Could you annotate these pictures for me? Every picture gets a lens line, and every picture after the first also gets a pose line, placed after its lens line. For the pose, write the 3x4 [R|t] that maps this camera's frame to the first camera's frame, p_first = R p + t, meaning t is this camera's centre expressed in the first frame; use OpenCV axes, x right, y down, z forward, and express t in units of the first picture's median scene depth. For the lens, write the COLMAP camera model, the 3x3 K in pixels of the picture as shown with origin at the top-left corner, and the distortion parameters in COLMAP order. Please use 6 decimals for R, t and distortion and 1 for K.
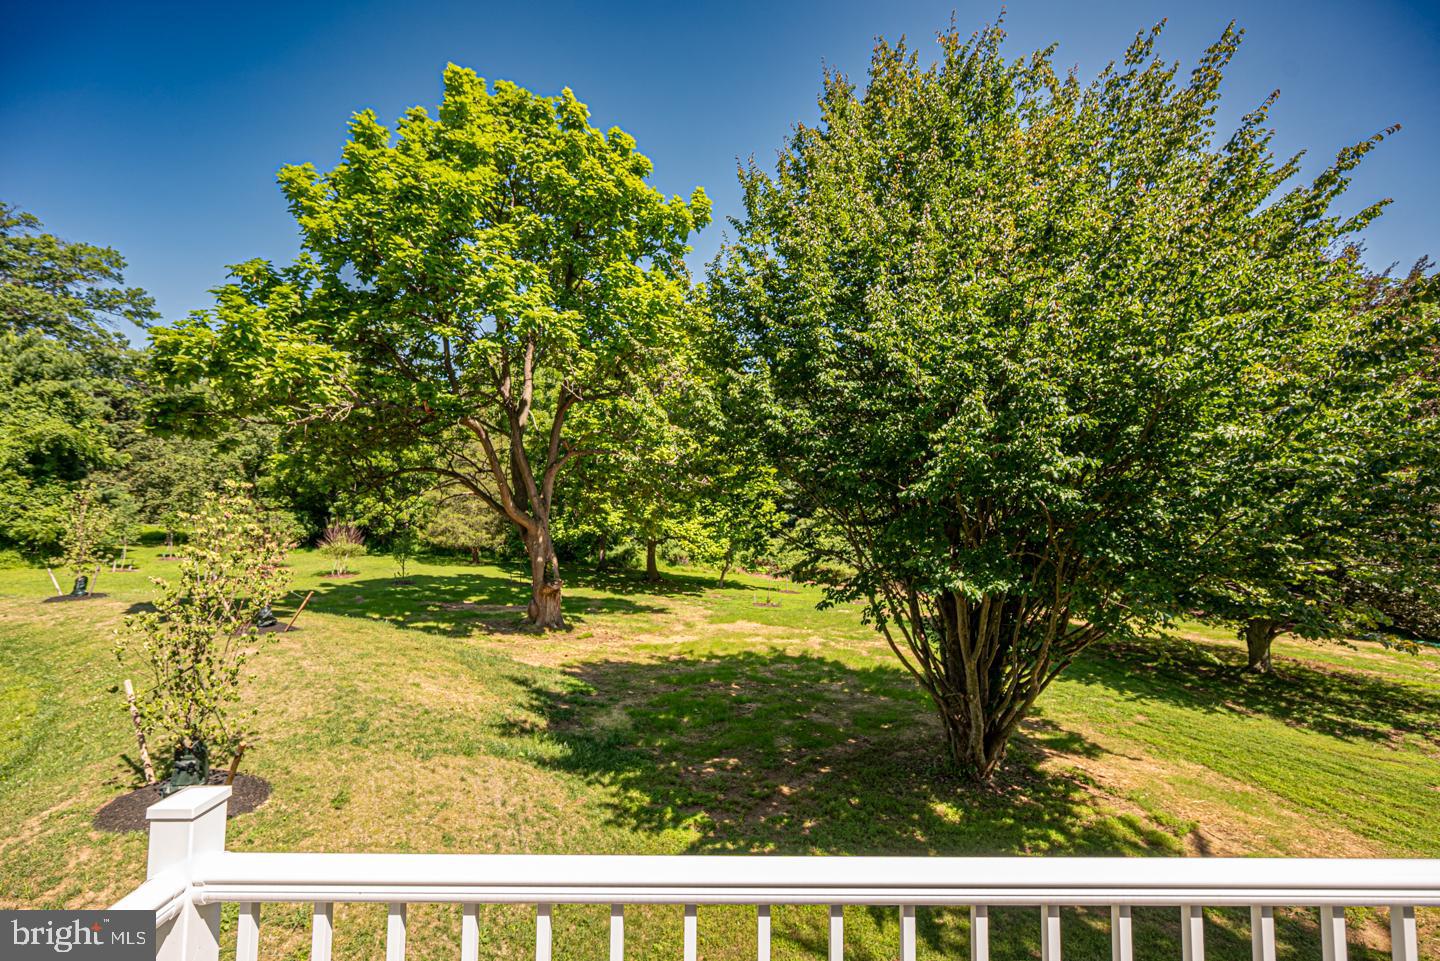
lens RADIAL K [[567.2, 0, 725.0], [0, 567.2, 482.6], [0, 0, 1]] dist [0.002803, 0.000118]
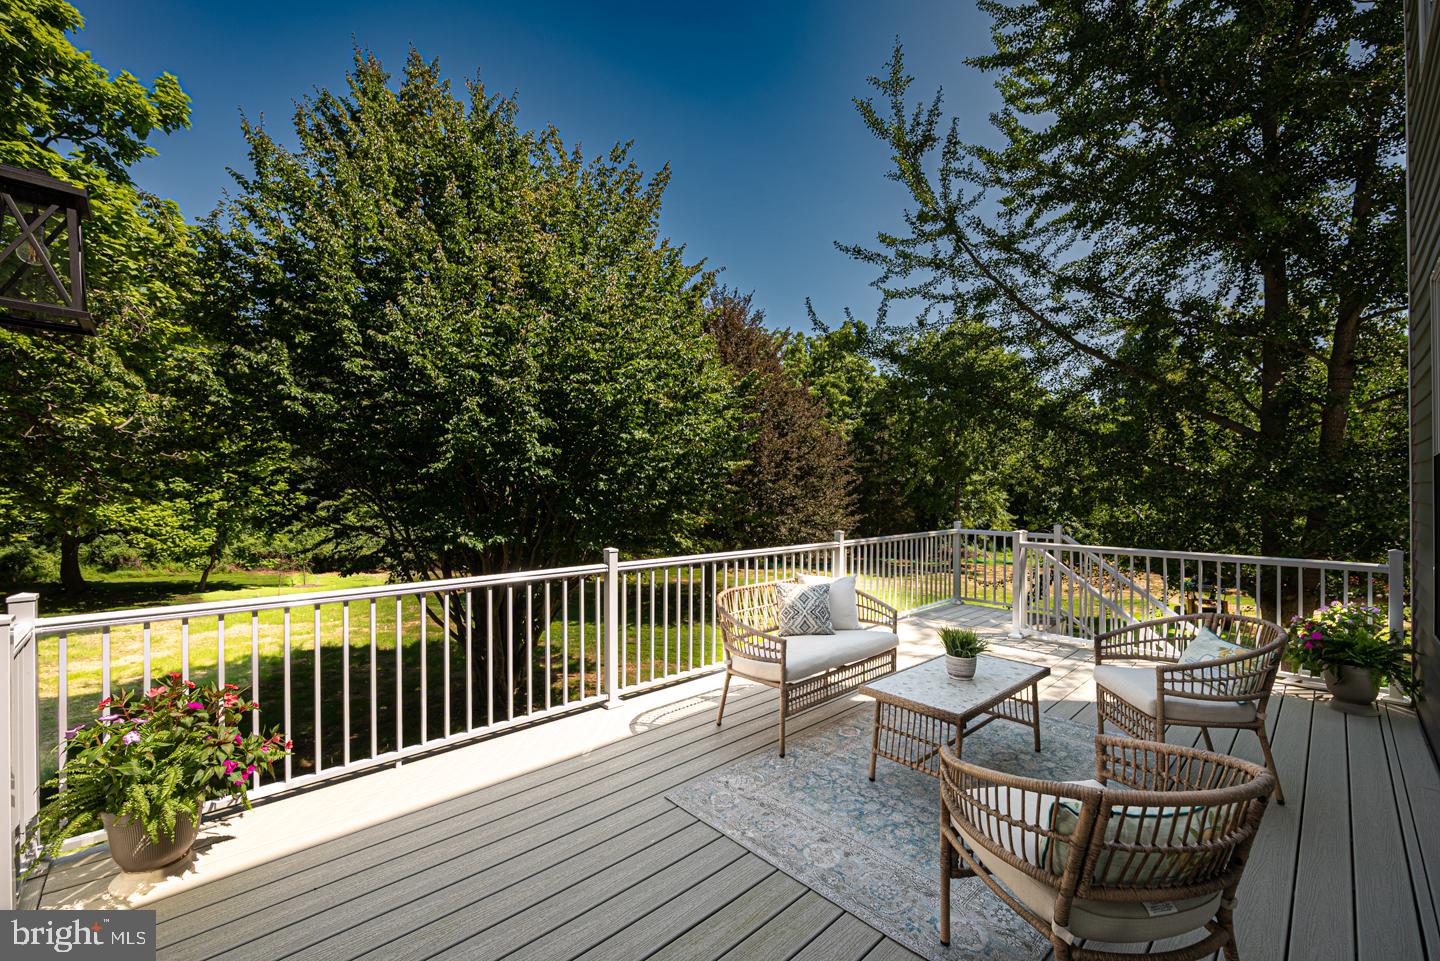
lens RADIAL K [[567.0, 0, 723.4], [0, 567.0, 475.7], [0, 0, 1]] dist [0.000832, -0.003943]
pose [[0.735663, -0.001556, 0.677346, -0.023102], [-0.016047, 0.999677, 0.019725, -0.003086], [-0.677158, -0.025381, 0.735400, -0.199478]]
